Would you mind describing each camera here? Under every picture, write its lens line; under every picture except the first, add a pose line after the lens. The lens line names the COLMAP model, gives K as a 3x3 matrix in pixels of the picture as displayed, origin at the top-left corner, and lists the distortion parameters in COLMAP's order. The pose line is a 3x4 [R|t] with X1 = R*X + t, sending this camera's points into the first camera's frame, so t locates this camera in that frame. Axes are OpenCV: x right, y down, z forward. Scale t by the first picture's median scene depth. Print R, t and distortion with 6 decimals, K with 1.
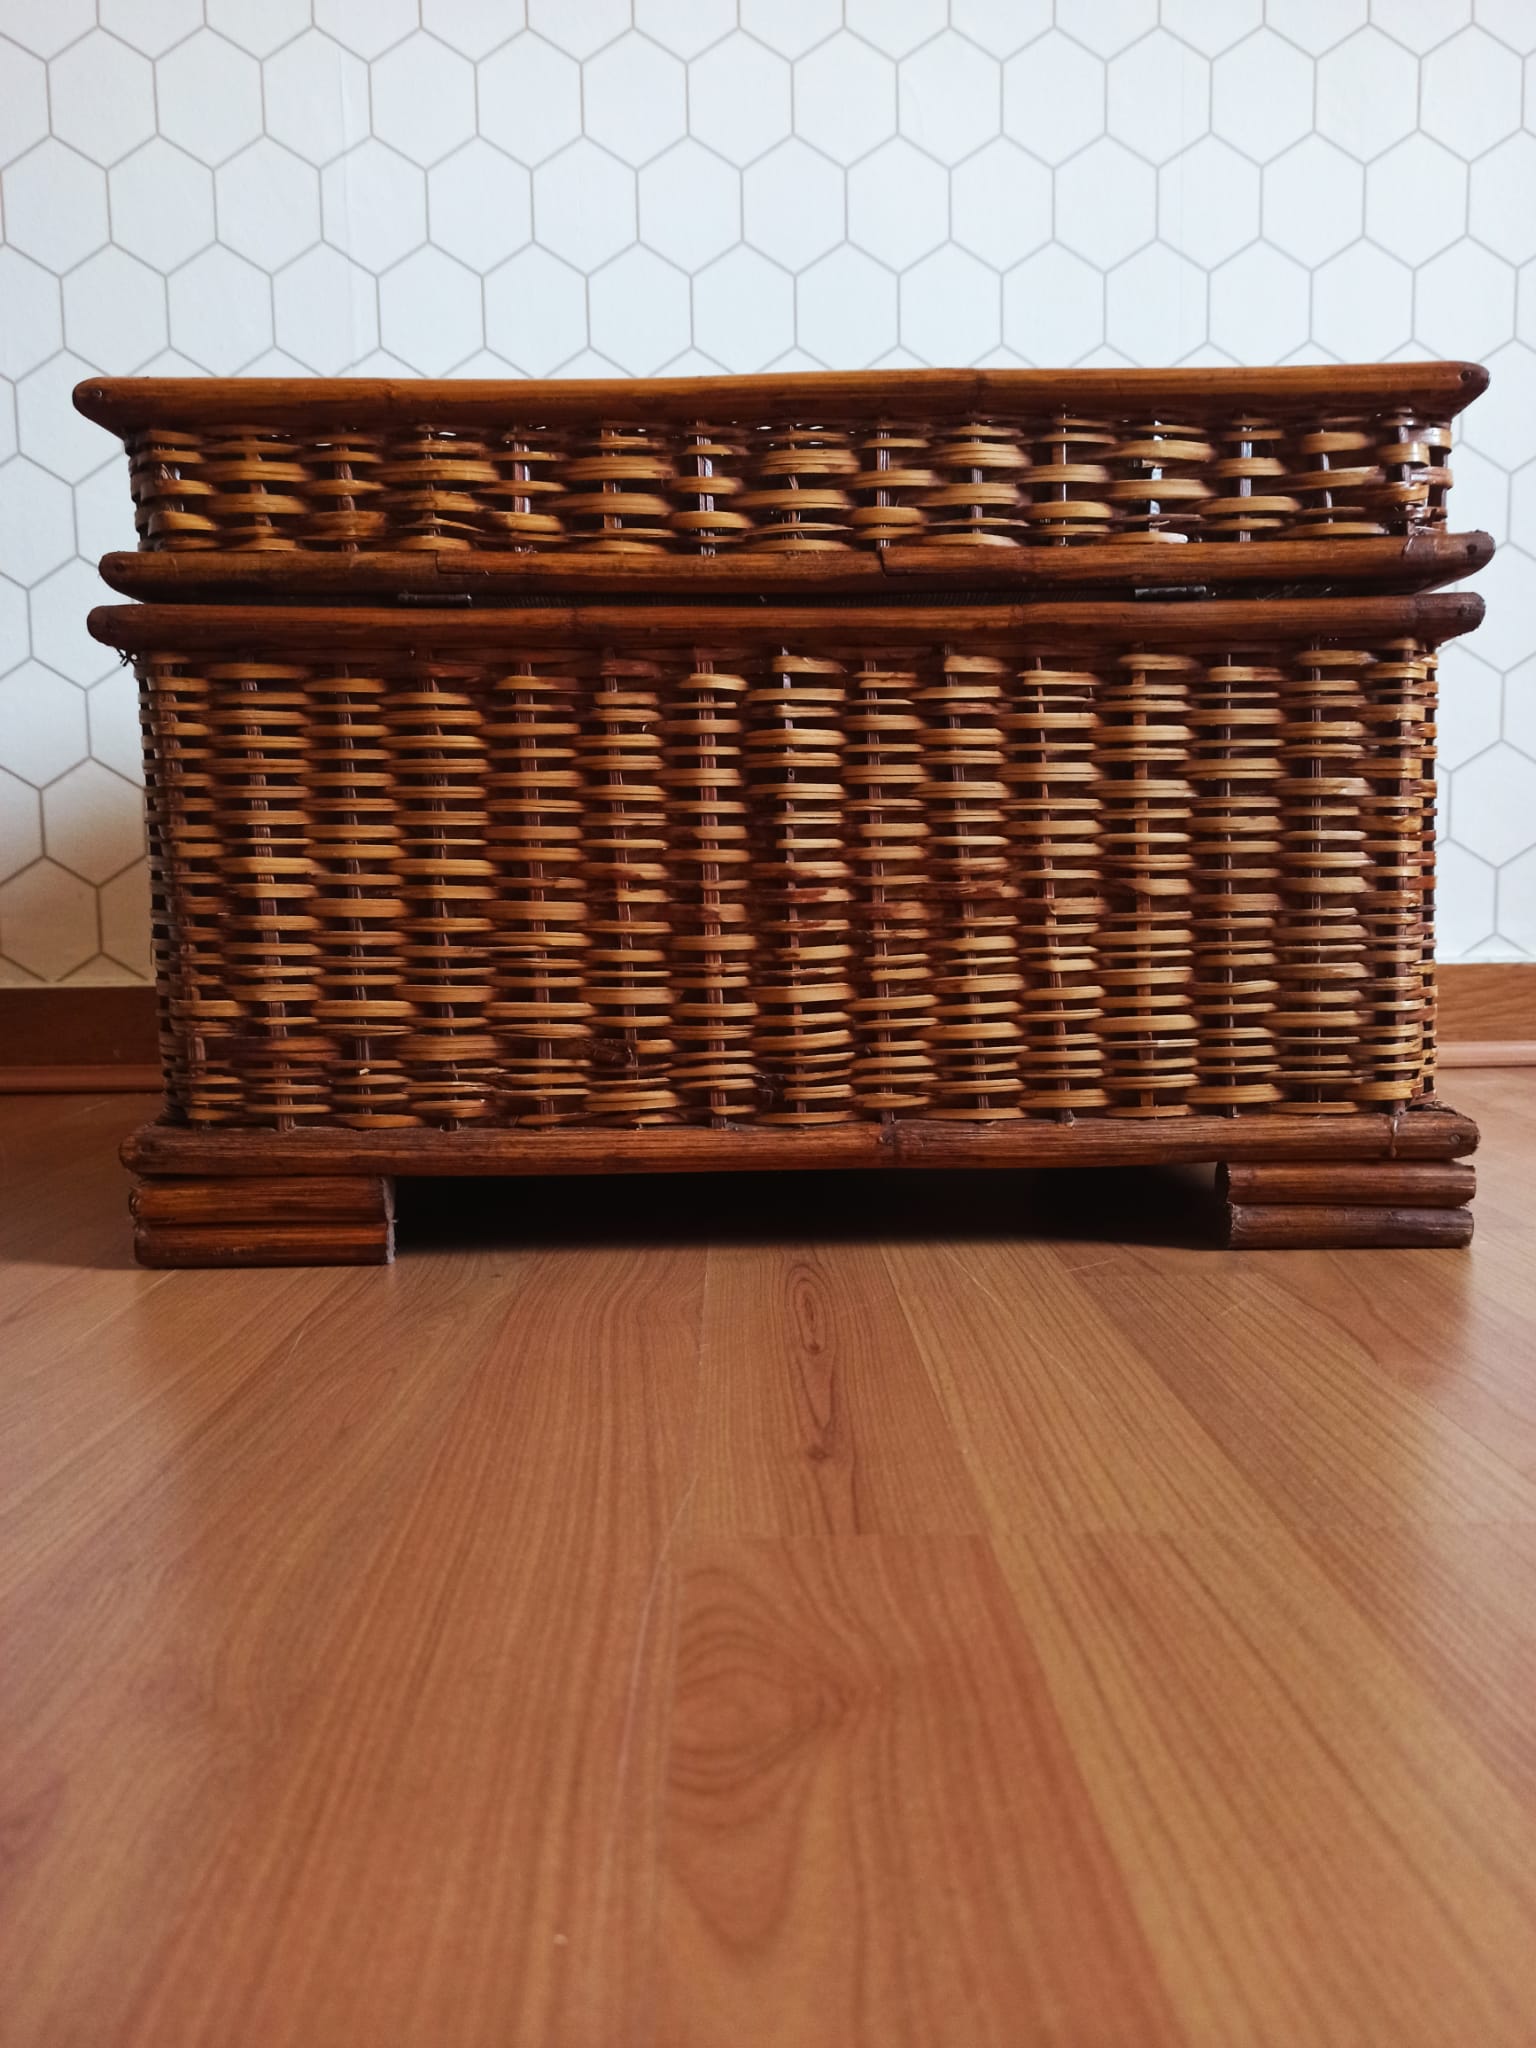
lens RADIAL K [[1550.8, 0, 770.1], [0, 1550.8, 1033.3], [0, 0, 1]] dist [0.035117, -0.040402]
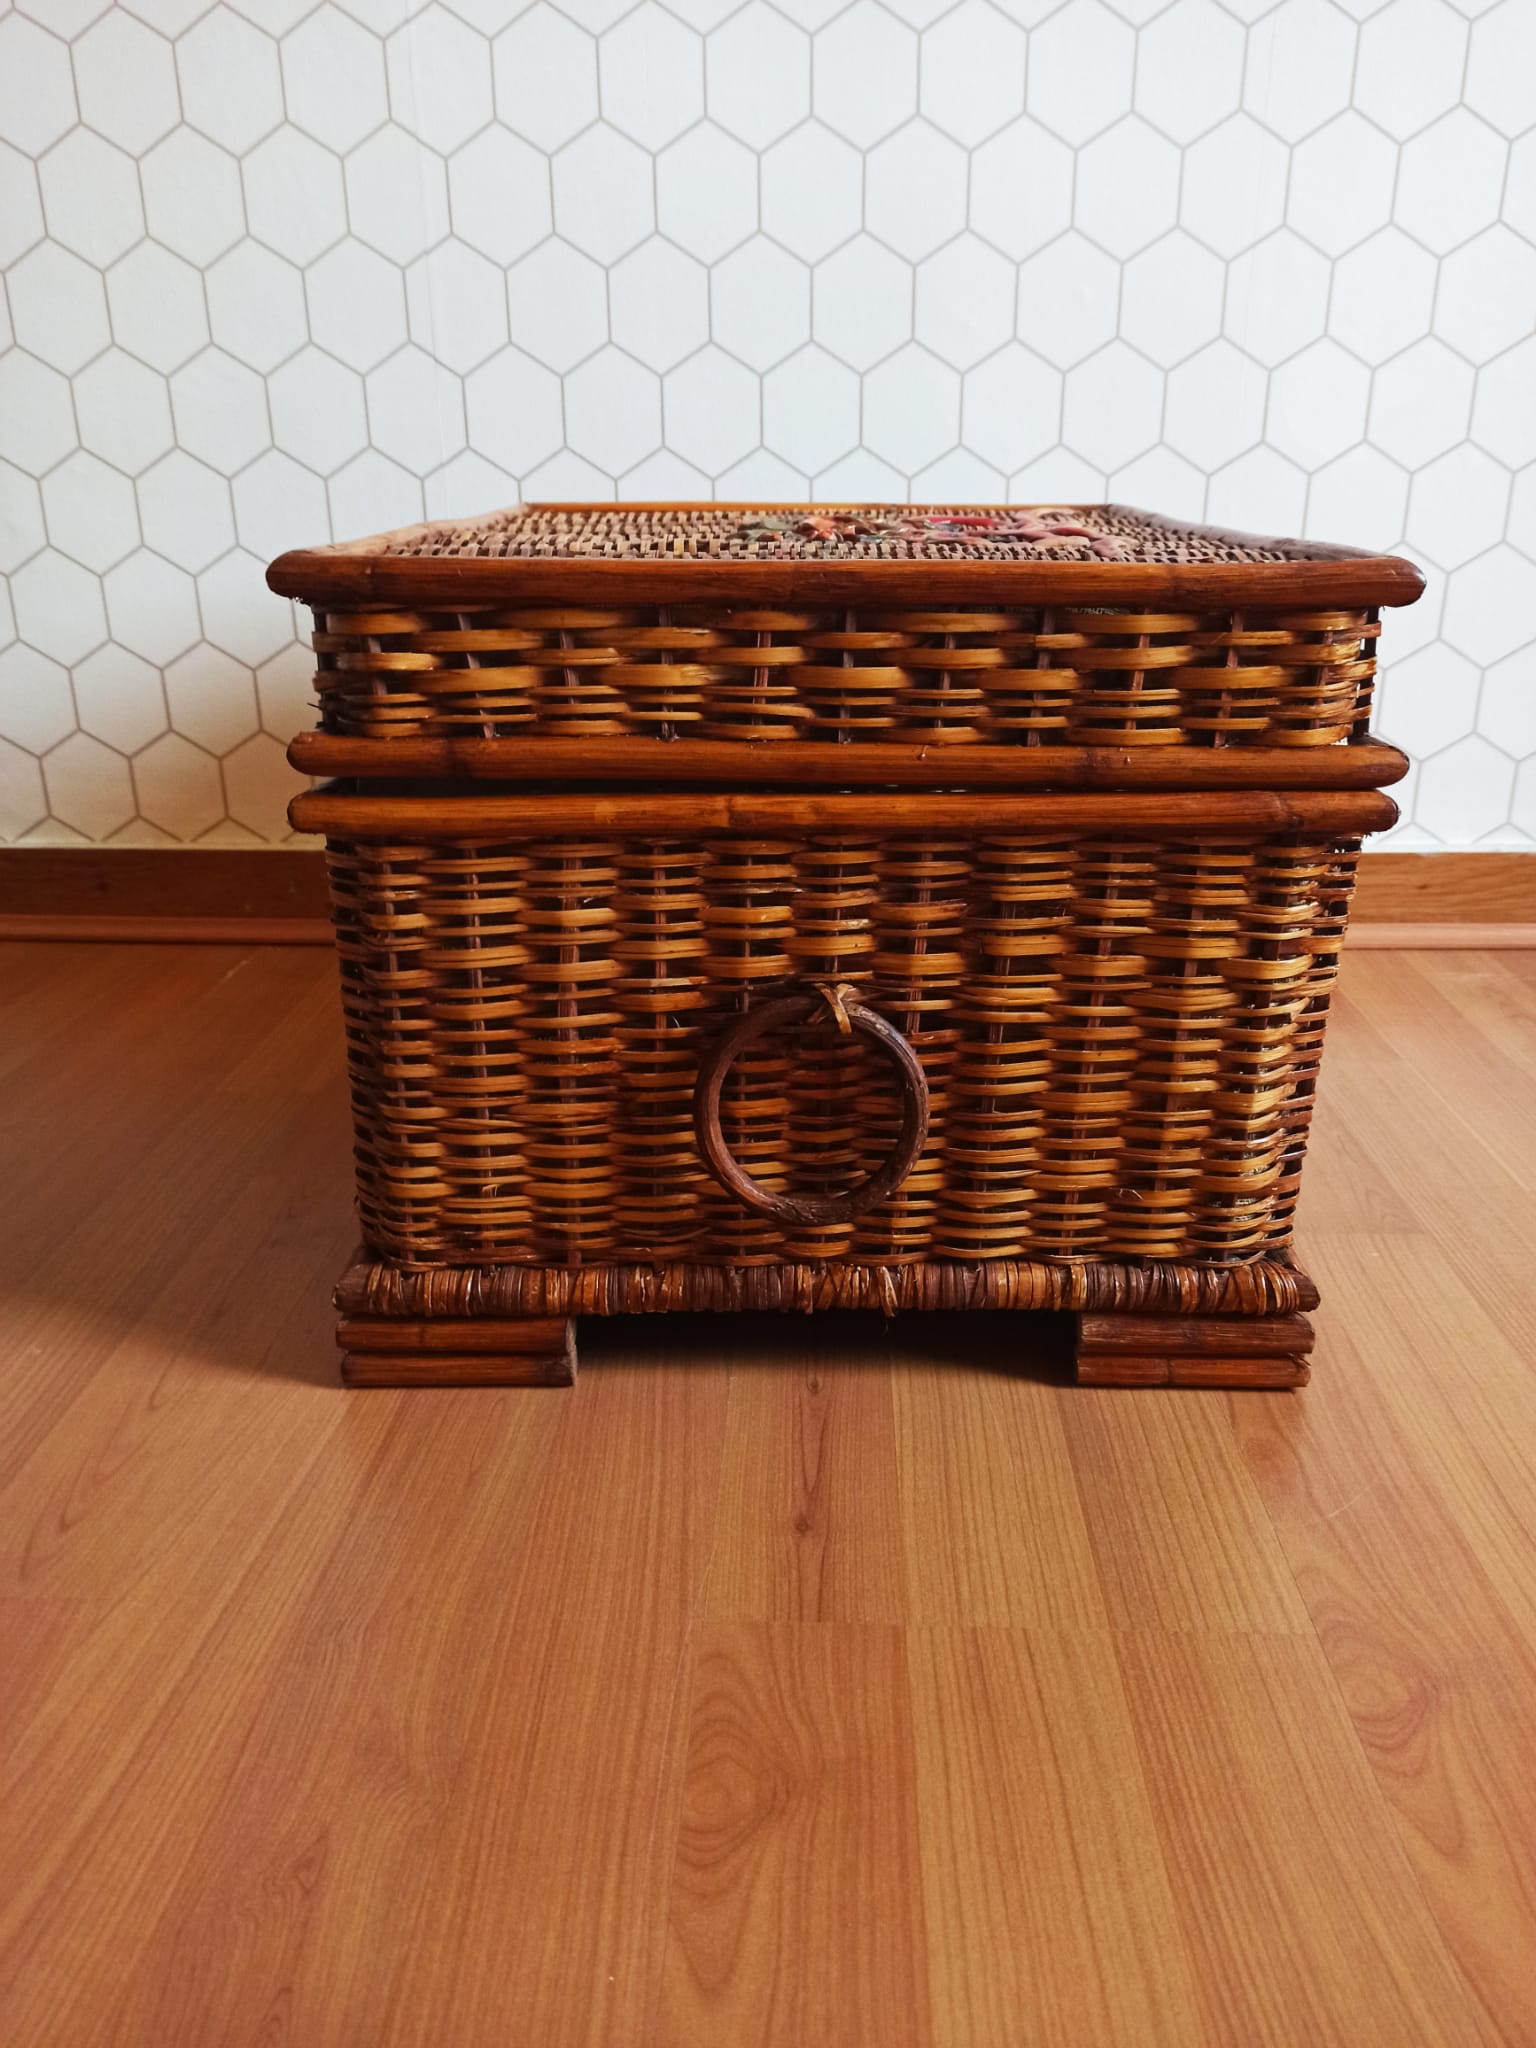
lens RADIAL K [[1550.8, 0, 767.4], [0, 1550.8, 1039.0], [0, 0, 1]] dist [0.035117, -0.040402]
pose [[0.998072, 0.027879, -0.055452, 0.045122], [-0.012433, 0.965136, 0.261452, -0.364794], [0.060808, -0.260258, 0.963622, -0.177576]]
